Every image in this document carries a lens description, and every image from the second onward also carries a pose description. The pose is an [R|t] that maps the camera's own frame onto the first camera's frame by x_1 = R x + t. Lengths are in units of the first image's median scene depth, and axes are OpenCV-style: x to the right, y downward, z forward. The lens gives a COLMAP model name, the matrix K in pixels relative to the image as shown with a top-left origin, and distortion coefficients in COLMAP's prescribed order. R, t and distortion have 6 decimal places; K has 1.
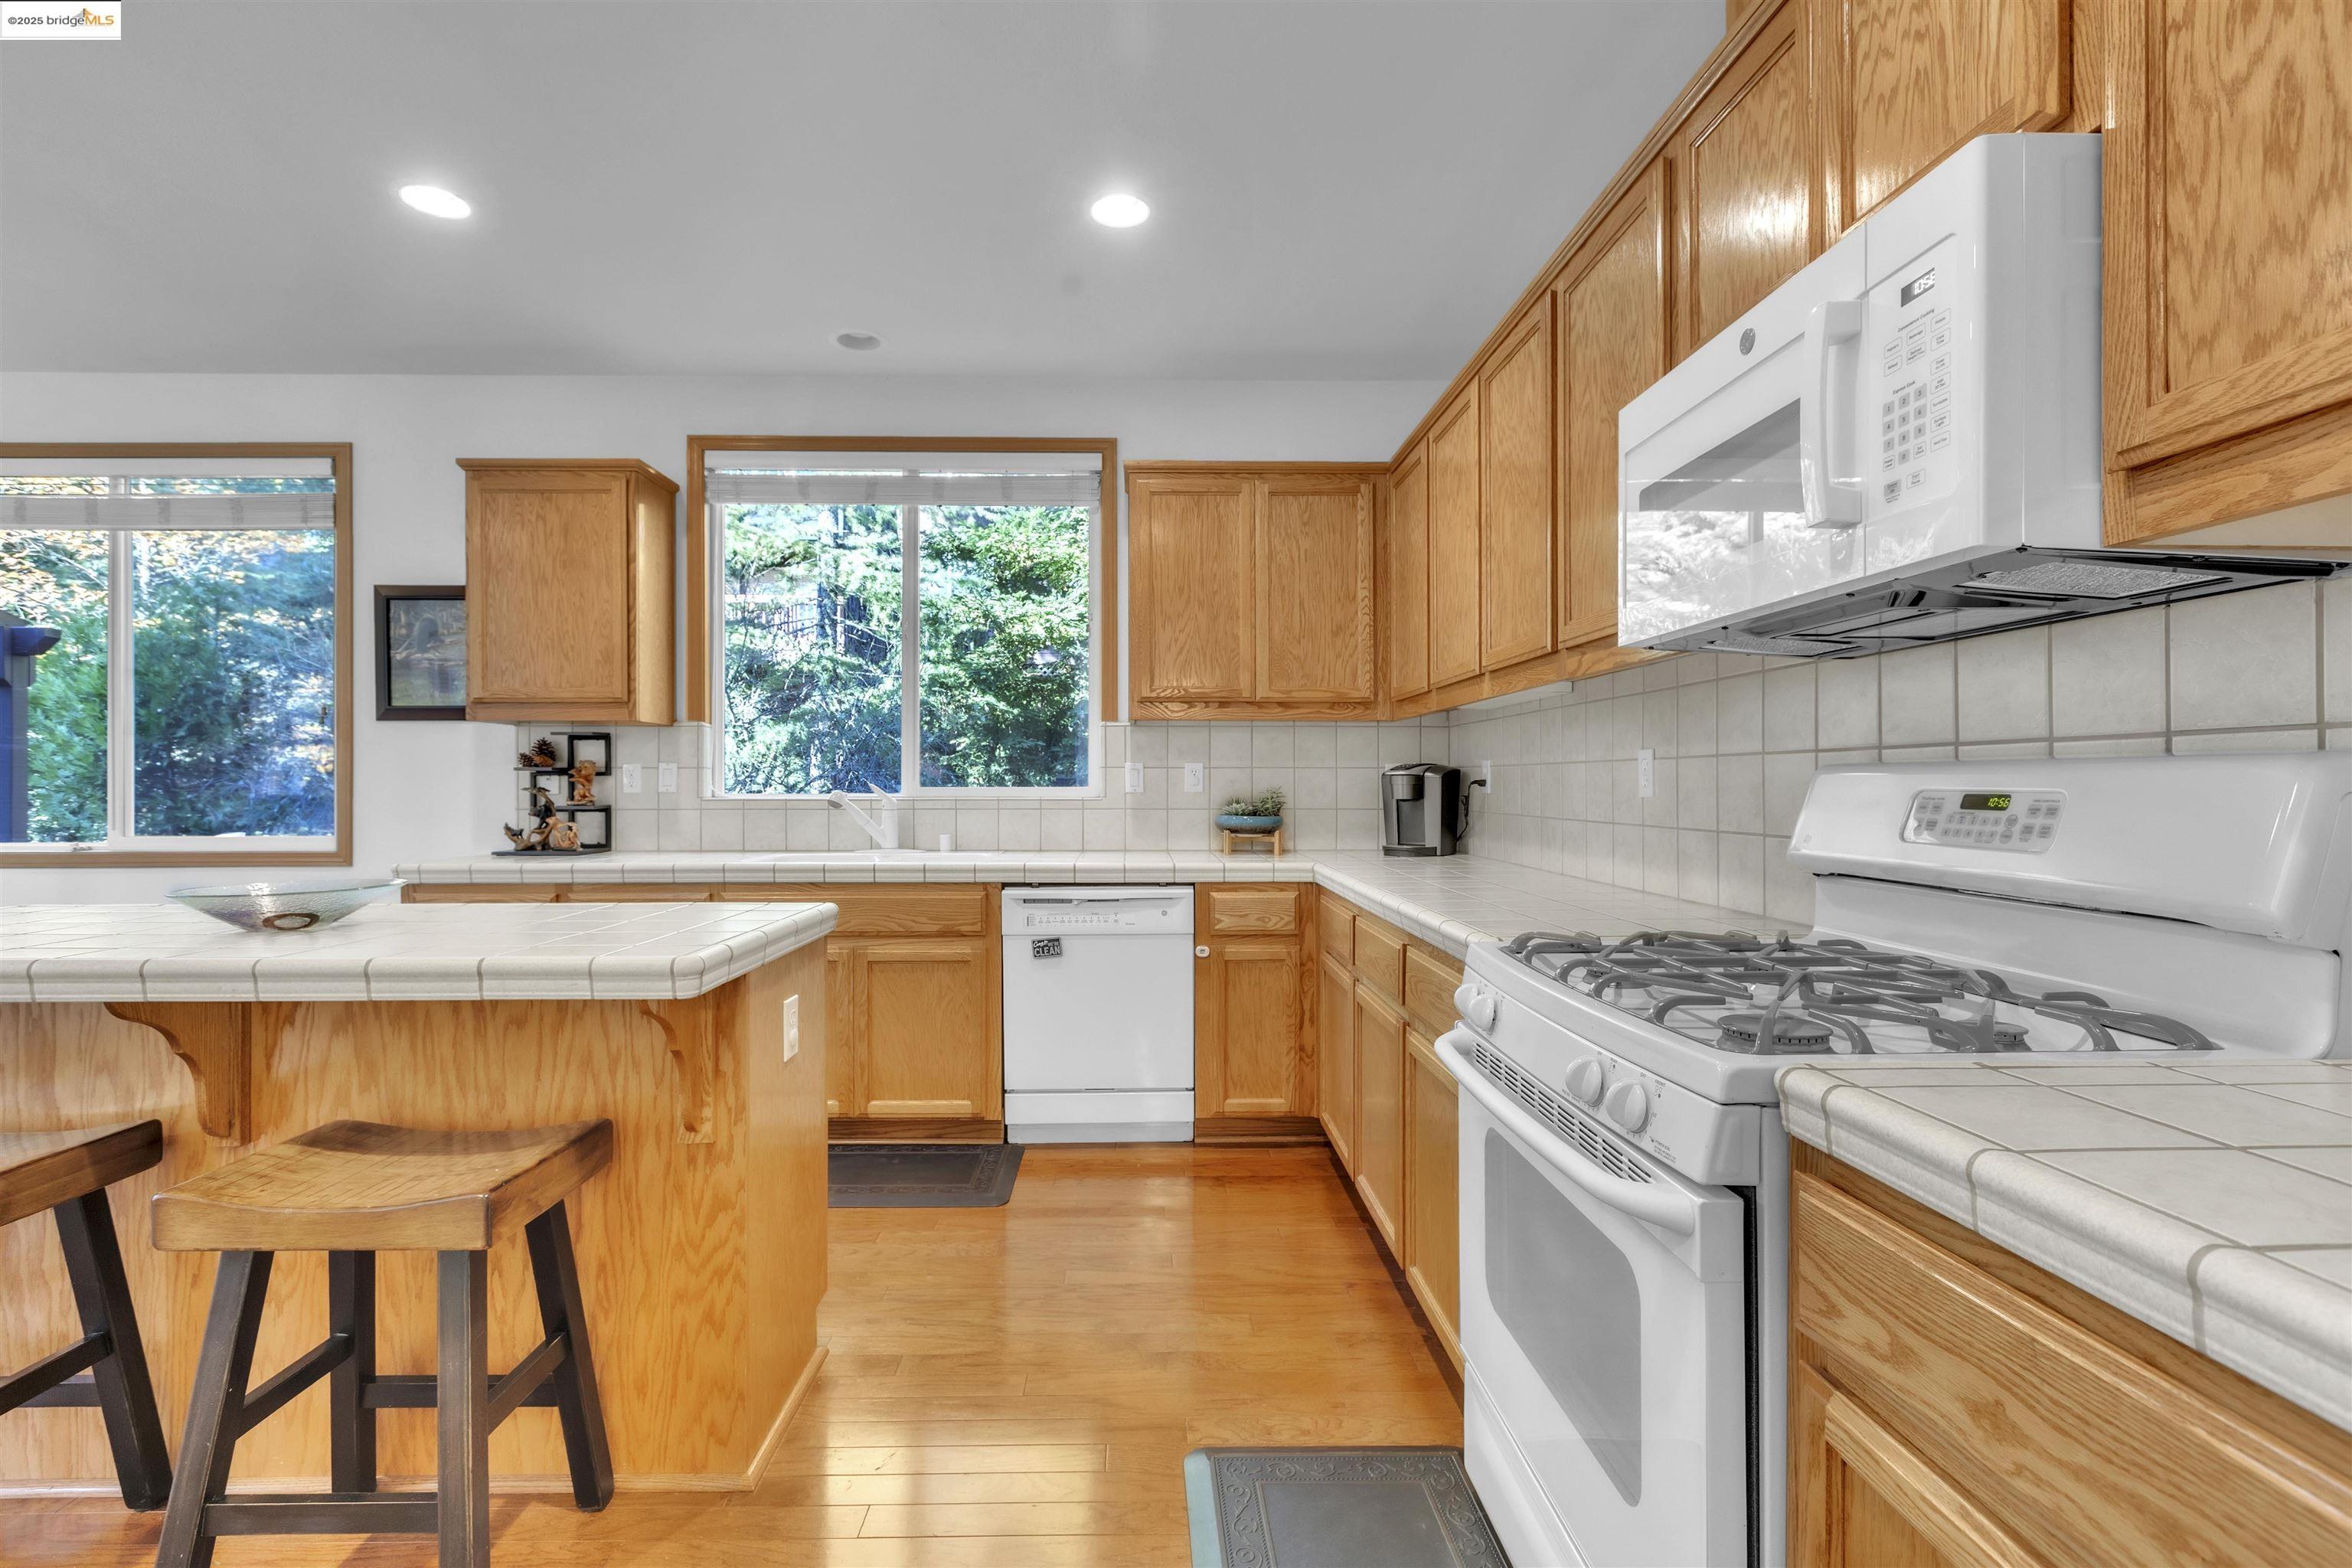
lens RADIAL K [[1061.1, 0, 1169.3], [0, 1061.1, 790.3], [0, 0, 1]] dist [0.001306, -0.003500]
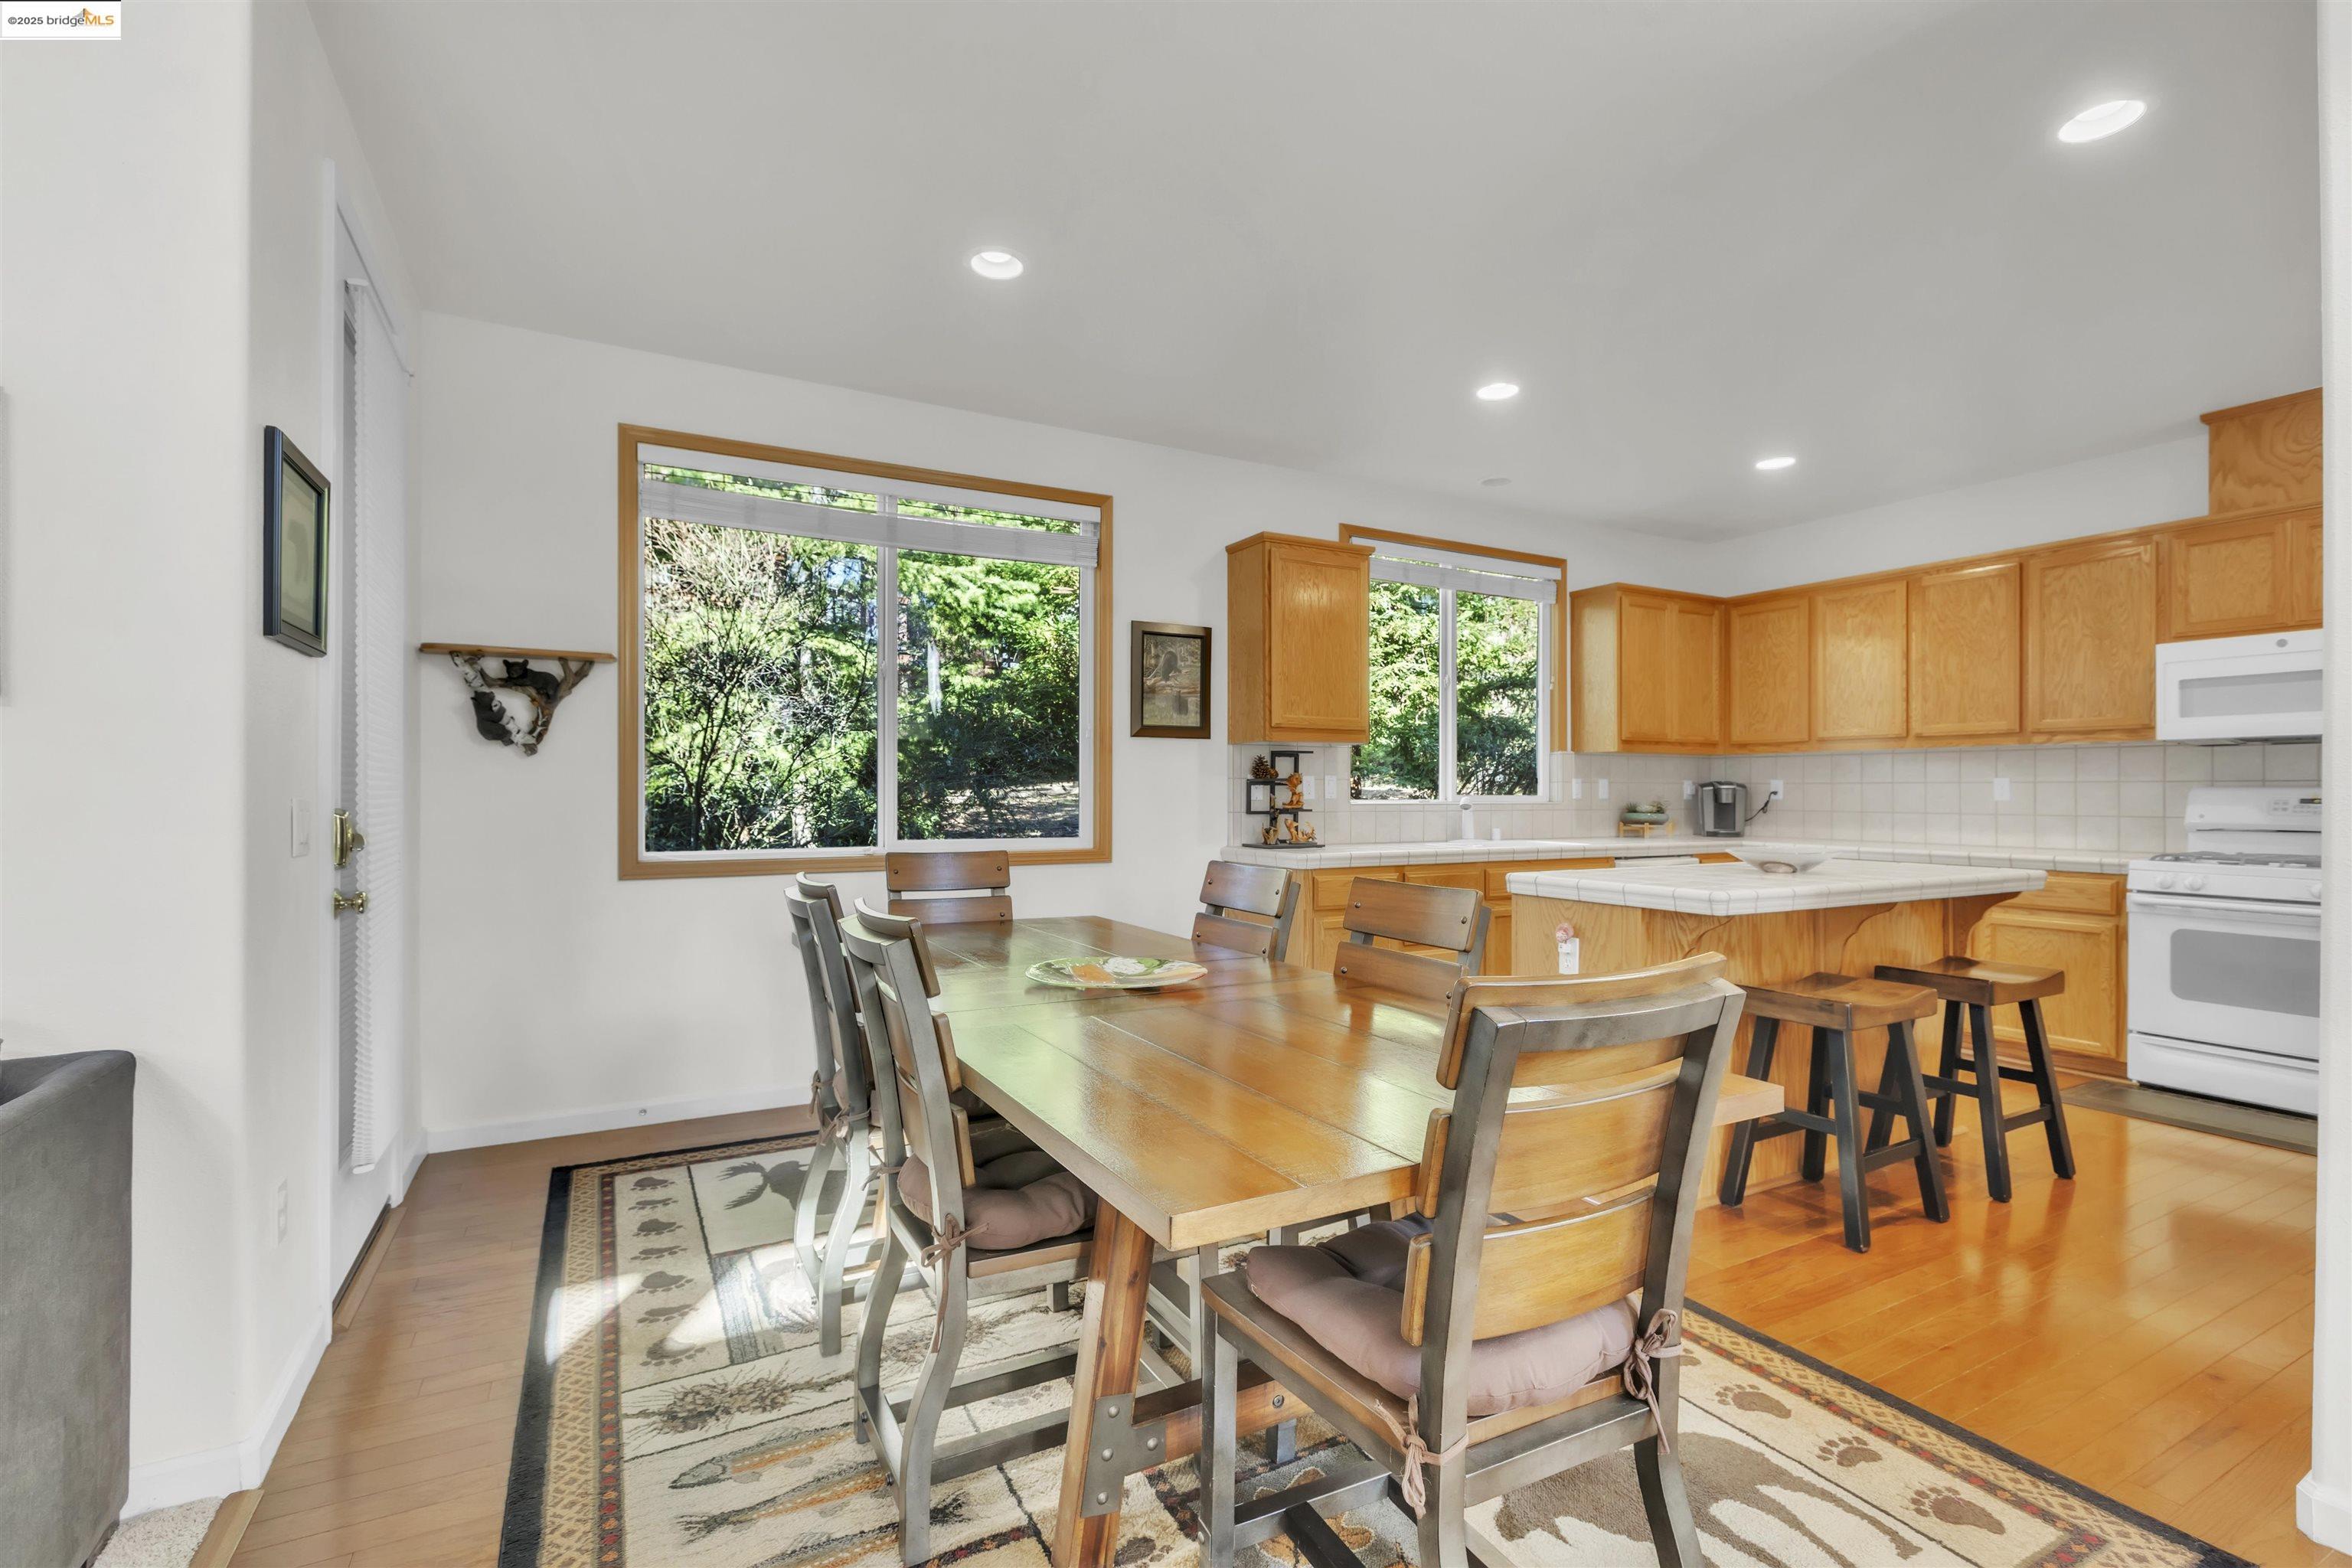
lens RADIAL K [[1061.1, 0, 1164.4], [0, 1061.1, 792.1], [0, 0, 1]] dist [0.001306, -0.003500]
pose [[0.890648, 0.004325, 0.454672, -1.301296], [-0.001601, 0.999978, -0.006376, 0.003334], [-0.454690, 0.004950, 0.890636, -0.064669]]
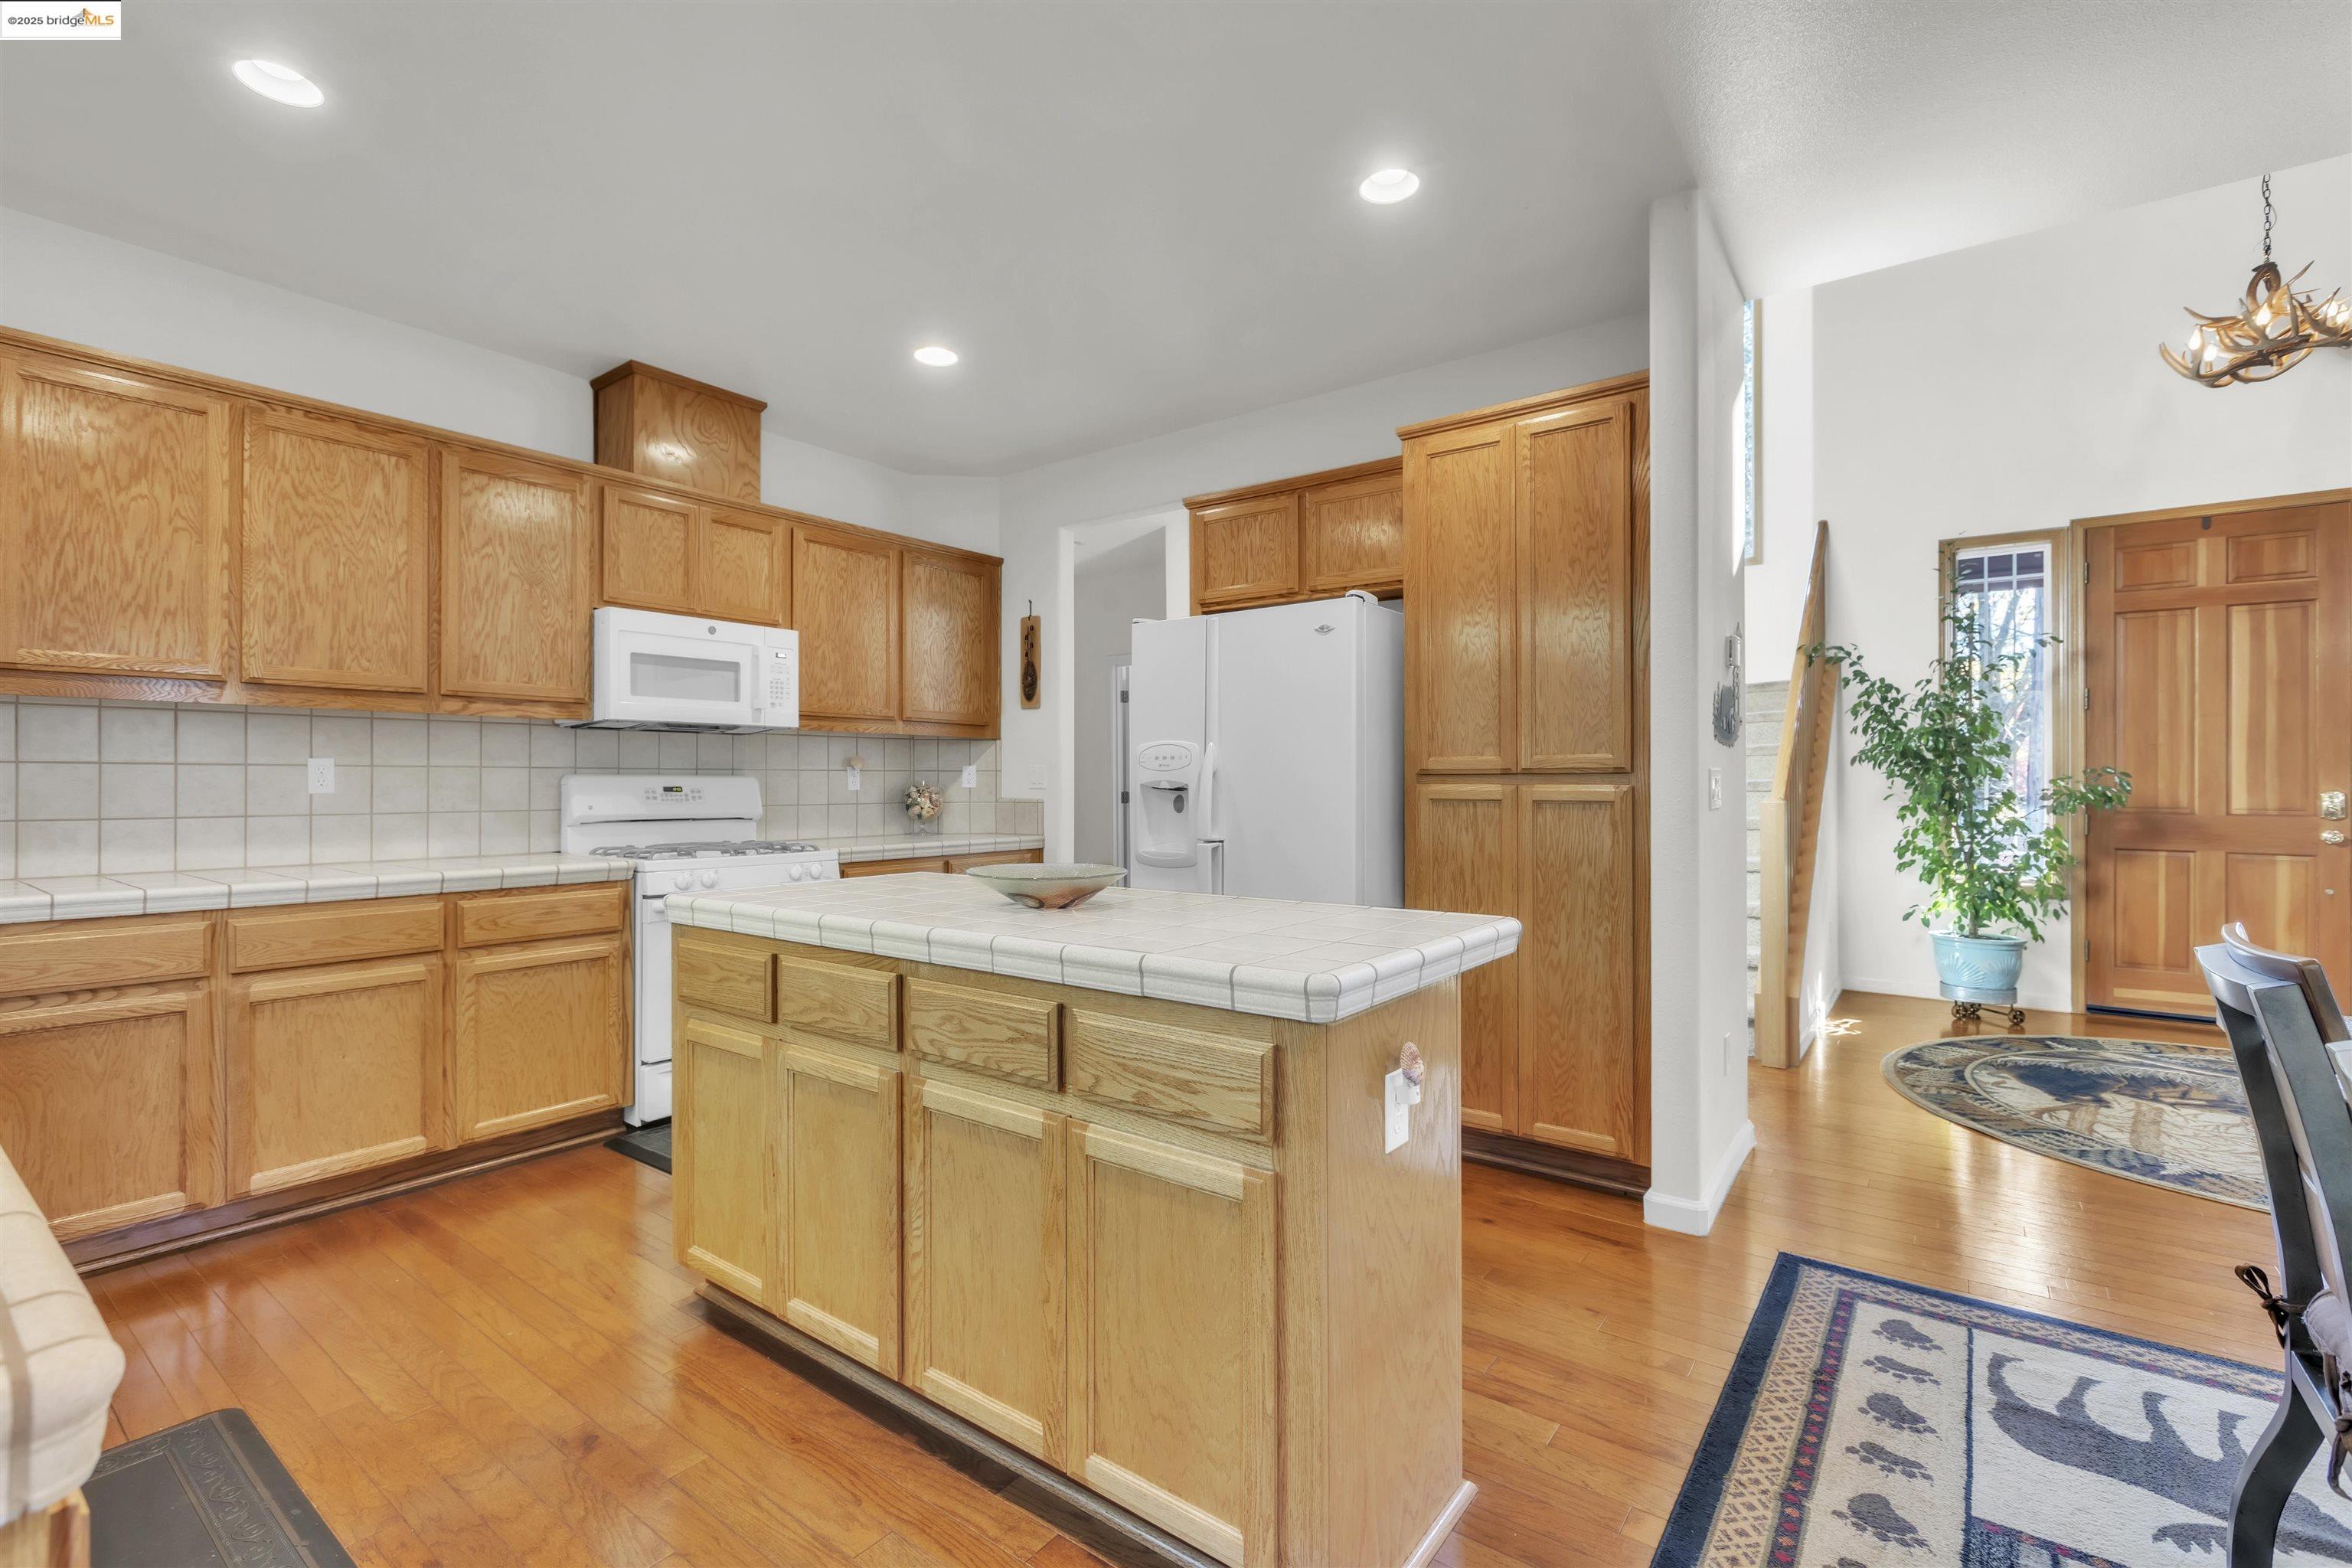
lens RADIAL K [[1061.1, 0, 1161.2], [0, 1061.1, 779.0], [0, 0, 1]] dist [0.001306, -0.003500]
pose [[-0.787077, 0.002290, 0.616851, -0.825605], [0.003933, 0.999991, 0.001306, -0.006235], [-0.616843, 0.003454, -0.787079, 0.919662]]
